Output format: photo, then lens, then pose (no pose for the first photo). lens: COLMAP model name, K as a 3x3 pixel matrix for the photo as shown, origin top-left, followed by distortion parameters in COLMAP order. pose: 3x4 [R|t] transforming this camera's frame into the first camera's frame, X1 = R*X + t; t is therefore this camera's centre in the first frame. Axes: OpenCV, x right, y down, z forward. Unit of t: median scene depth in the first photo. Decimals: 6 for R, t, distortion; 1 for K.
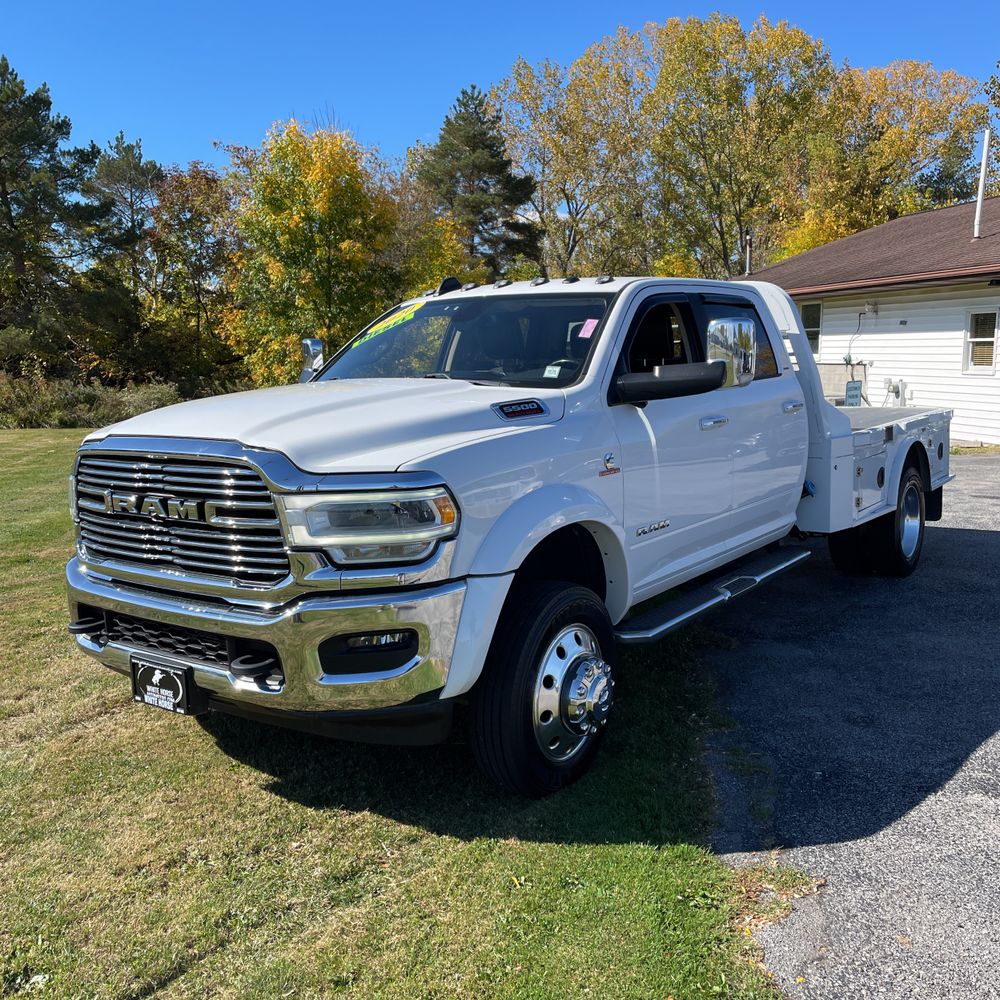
lens RADIAL K [[1023.3, 0, 507.9], [0, 1023.3, 506.9], [0, 0, 1]] dist [0.041976, 0.000000]
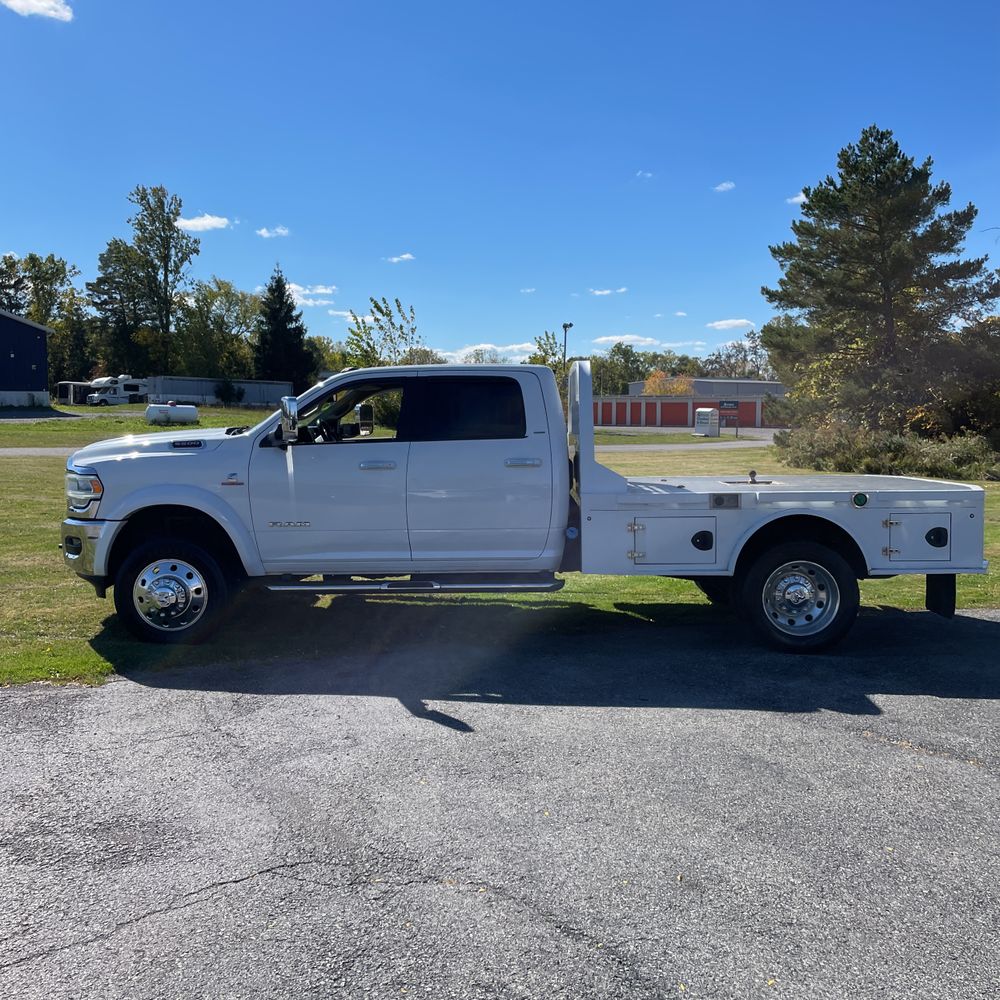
lens RADIAL K [[1023.3, 0, 493.5], [0, 1023.3, 524.5], [0, 0, 1]] dist [0.041976, 0.000000]
pose [[0.566483, 0.108044, -0.816960, 0.453382], [-0.132472, 0.990414, 0.039128, -0.023531], [0.813356, 0.086059, 0.575366, 0.090856]]
